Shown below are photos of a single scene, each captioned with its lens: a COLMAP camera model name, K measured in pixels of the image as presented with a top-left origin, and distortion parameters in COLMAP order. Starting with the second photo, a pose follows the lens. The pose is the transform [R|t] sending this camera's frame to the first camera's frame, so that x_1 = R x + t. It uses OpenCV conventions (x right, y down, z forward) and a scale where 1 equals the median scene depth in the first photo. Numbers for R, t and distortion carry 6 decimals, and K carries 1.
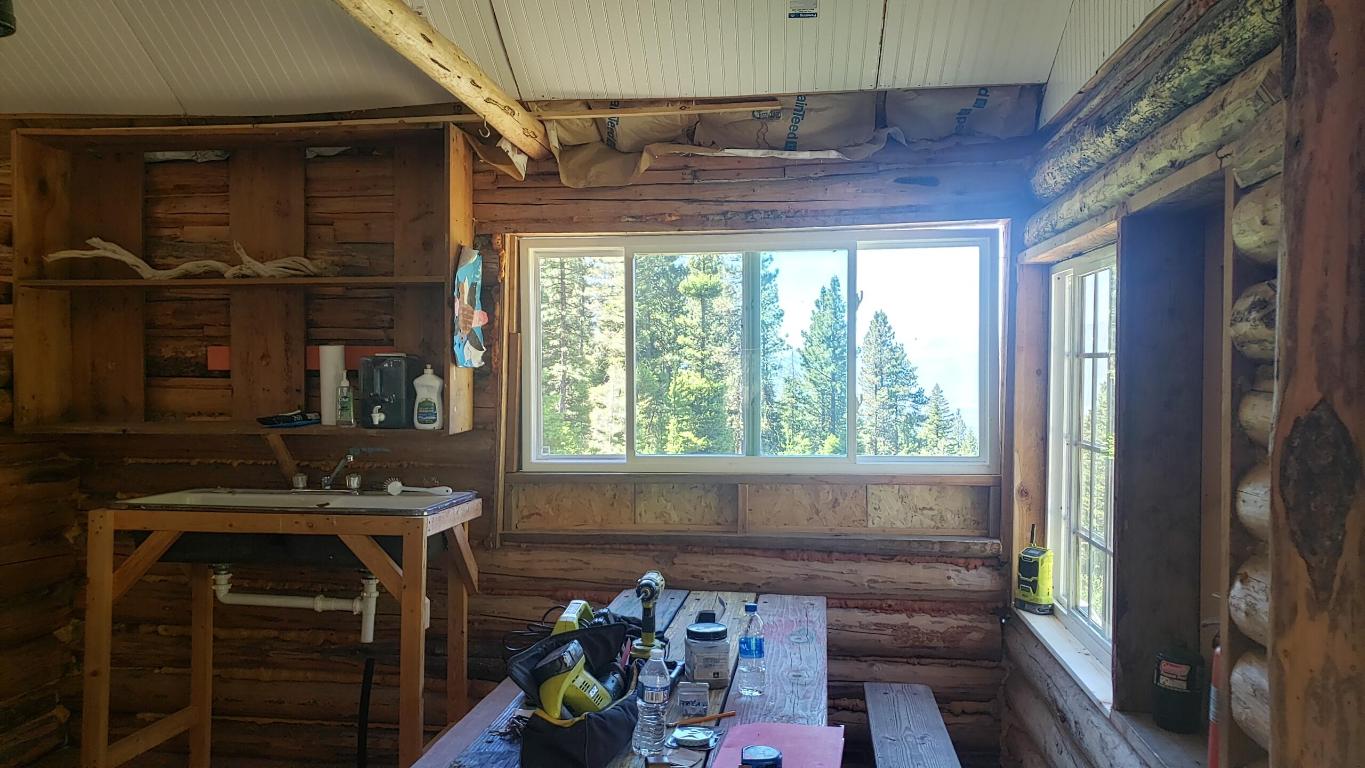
lens RADIAL K [[1058.6, 0, 674.1], [0, 1058.6, 390.9], [0, 0, 1]] dist [0.045926, -0.051848]
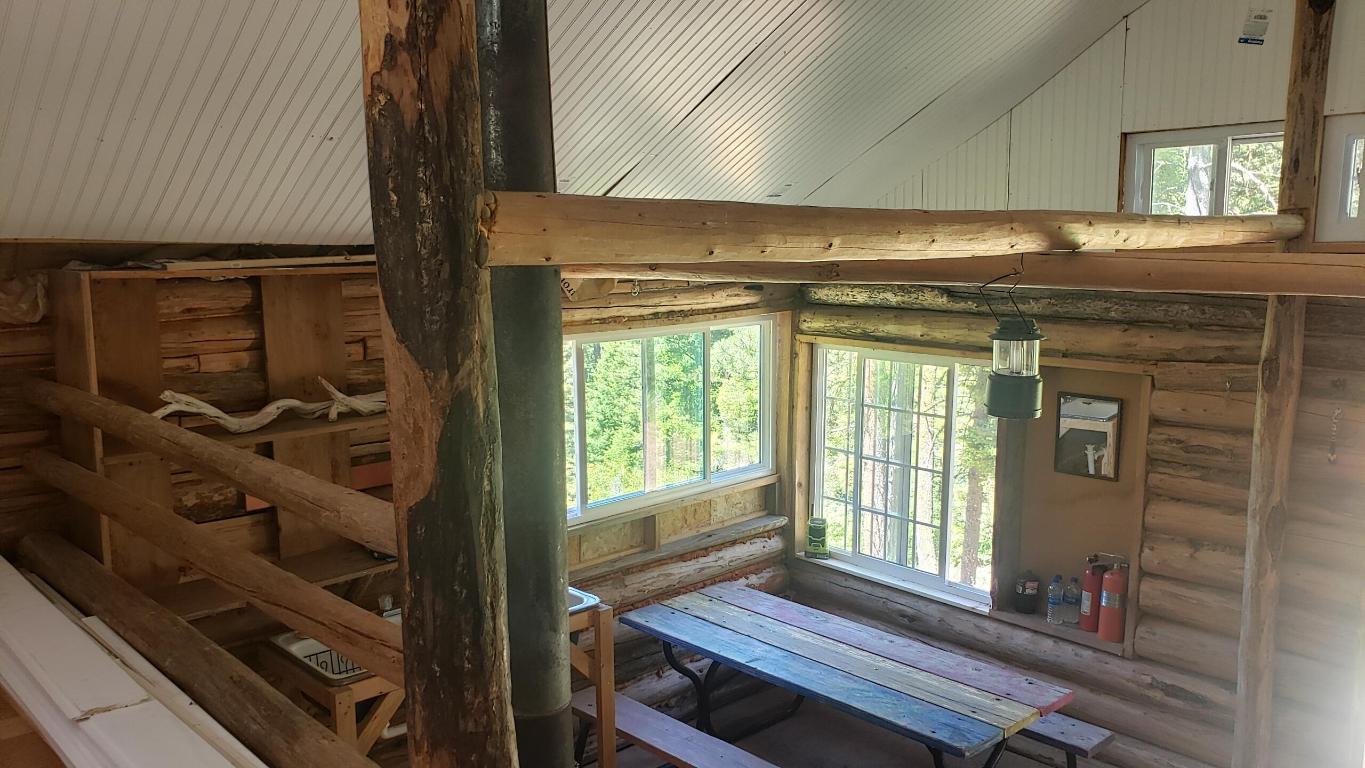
lens RADIAL K [[1058.6, 0, 687.4], [0, 1058.6, 387.6], [0, 0, 1]] dist [0.045926, -0.051848]
pose [[0.633986, -0.116083, 0.764583, -0.888700], [0.016748, 0.990499, 0.136496, -0.244048], [-0.773163, -0.073732, 0.629907, 0.139540]]
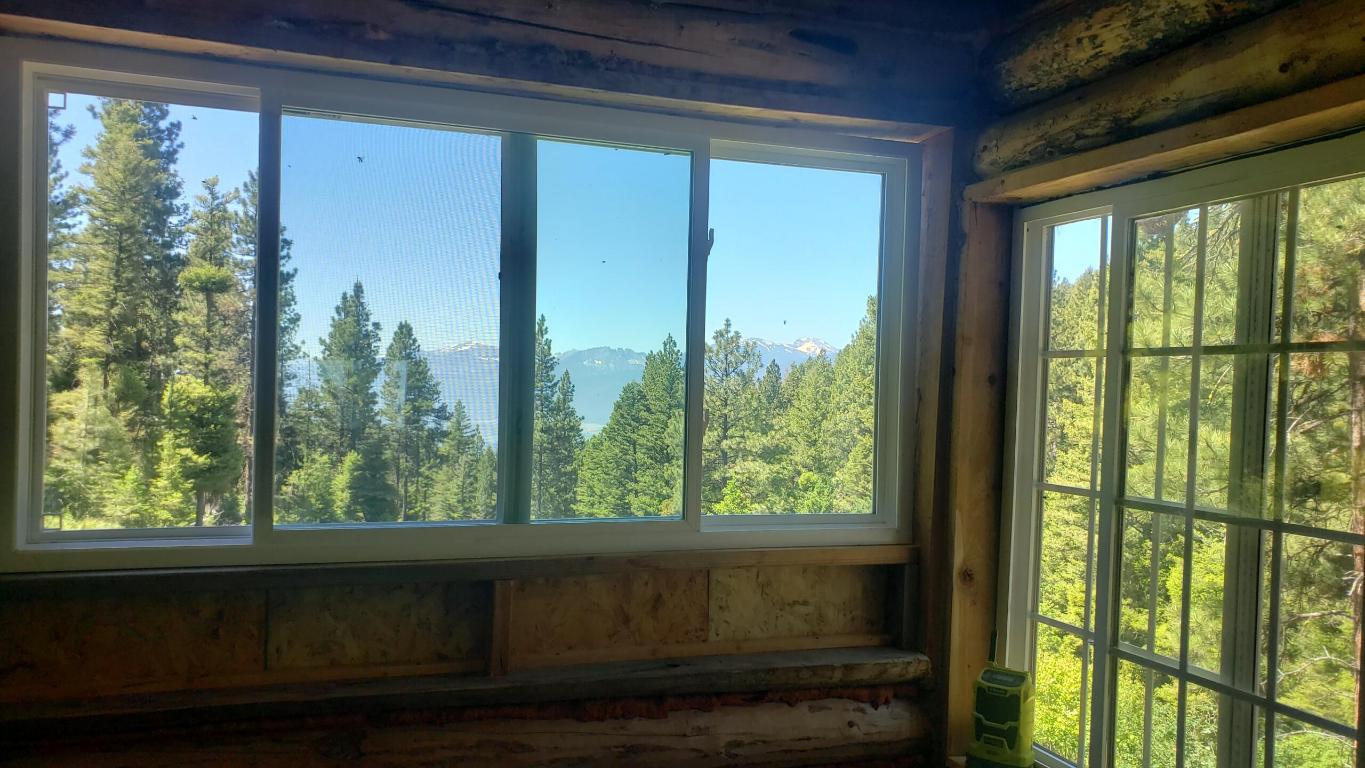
lens RADIAL K [[1058.6, 0, 685.1], [0, 1058.6, 398.7], [0, 0, 1]] dist [0.045926, -0.051848]
pose [[0.895585, 0.024571, 0.444211, -0.084544], [-0.021442, 0.999697, -0.012067, 0.004511], [-0.444373, 0.001282, 0.895841, 0.484647]]
